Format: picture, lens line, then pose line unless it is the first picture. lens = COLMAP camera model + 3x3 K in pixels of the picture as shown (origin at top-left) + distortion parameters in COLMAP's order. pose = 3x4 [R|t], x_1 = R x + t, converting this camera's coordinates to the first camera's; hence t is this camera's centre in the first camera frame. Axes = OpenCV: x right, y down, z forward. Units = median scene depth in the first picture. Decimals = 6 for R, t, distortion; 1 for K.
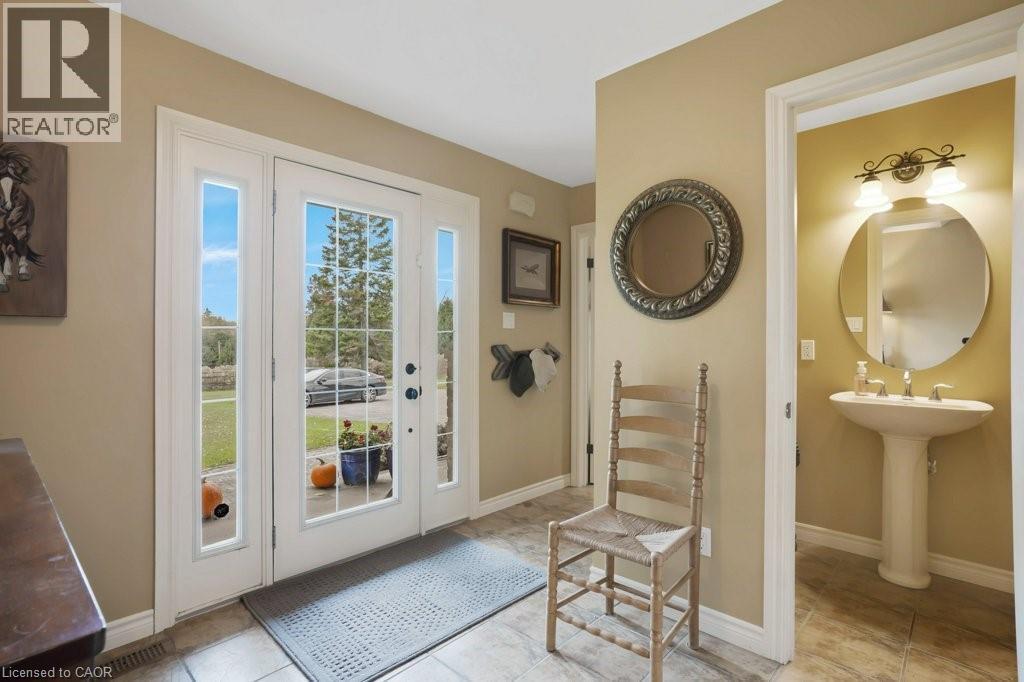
lens RADIAL K [[499.5, 0, 508.6], [0, 499.5, 339.4], [0, 0, 1]] dist [-0.067633, 0.038594]
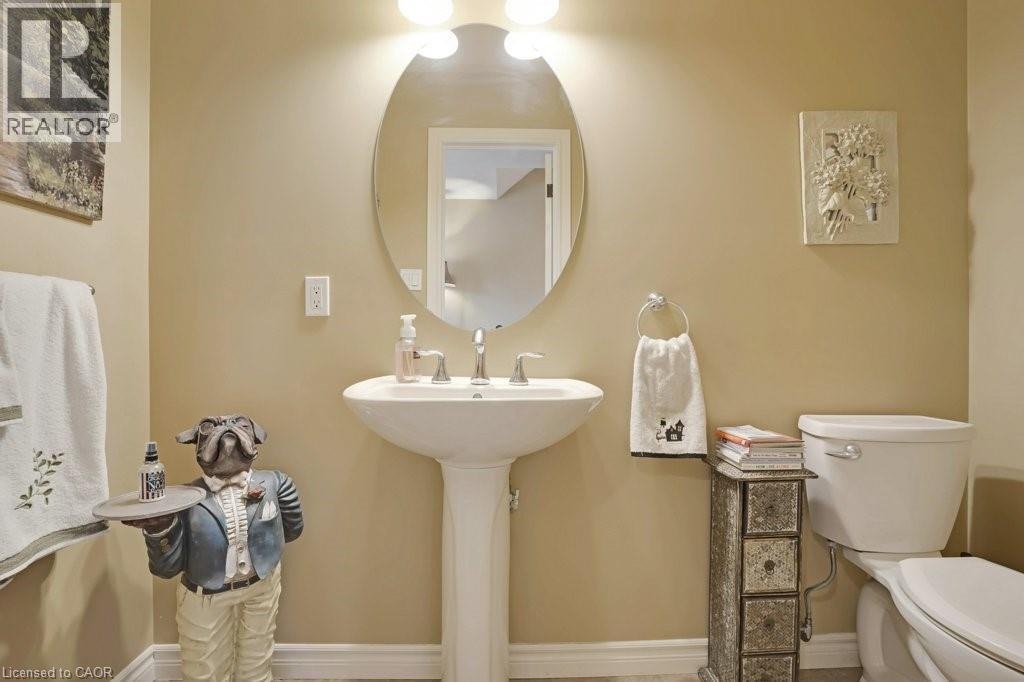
lens RADIAL K [[499.5, 0, 508.6], [0, 499.5, 339.4], [0, 0, 1]] dist [-0.067633, 0.038594]
pose [[0.709073, -0.022899, 0.704763, 0.452614], [-0.006258, 0.999229, 0.038763, 0.052251], [-0.705107, -0.031896, 0.708383, 0.582251]]
